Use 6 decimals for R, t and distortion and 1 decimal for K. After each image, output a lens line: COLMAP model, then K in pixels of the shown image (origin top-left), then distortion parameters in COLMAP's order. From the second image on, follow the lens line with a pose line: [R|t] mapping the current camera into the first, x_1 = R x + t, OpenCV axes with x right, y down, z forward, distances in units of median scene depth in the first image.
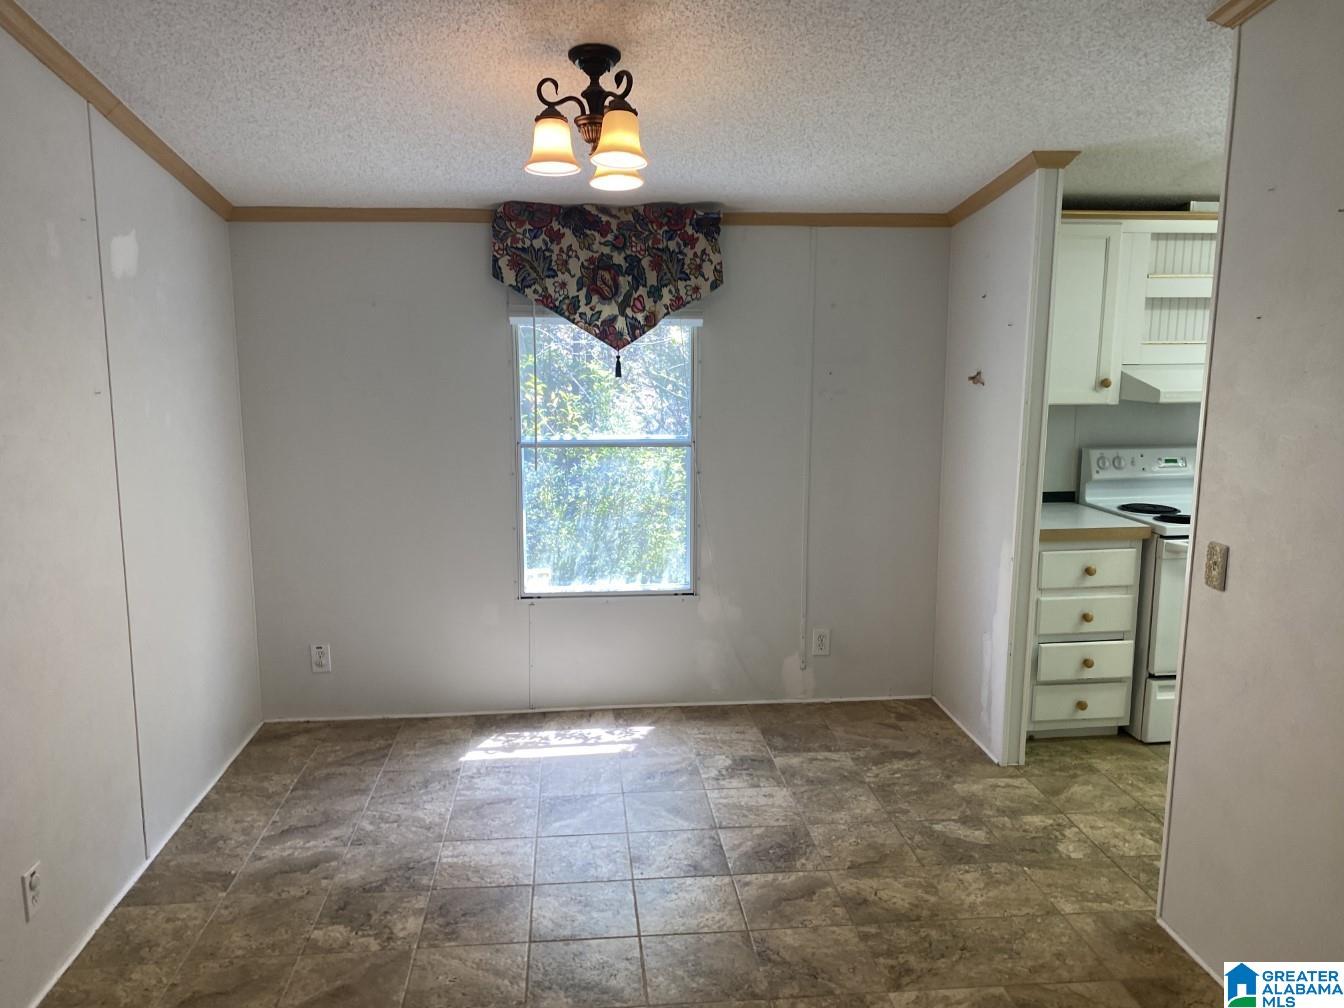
lens RADIAL K [[1047.3, 0, 665.0], [0, 1047.3, 504.0], [0, 0, 1]] dist [0.013776, 0.016287]
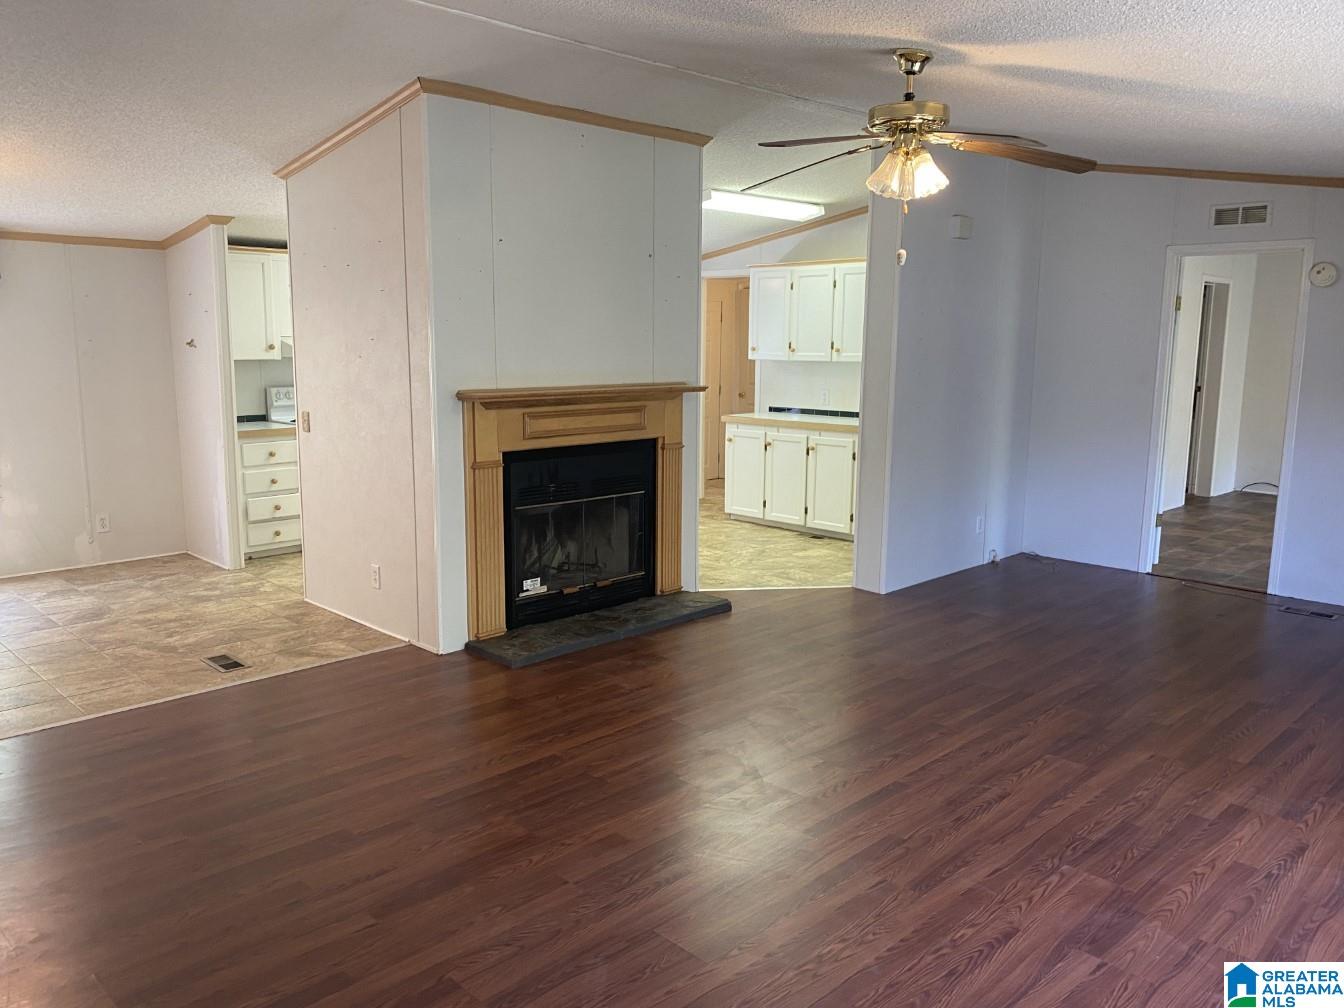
lens RADIAL K [[1047.3, 0, 665.0], [0, 1047.3, 504.0], [0, 0, 1]] dist [0.013776, 0.016287]
pose [[0.781245, -0.095299, 0.616907, -0.165709], [0.095746, 0.994877, 0.032436, 0.150806], [-0.616838, 0.033726, 0.786367, -0.757805]]
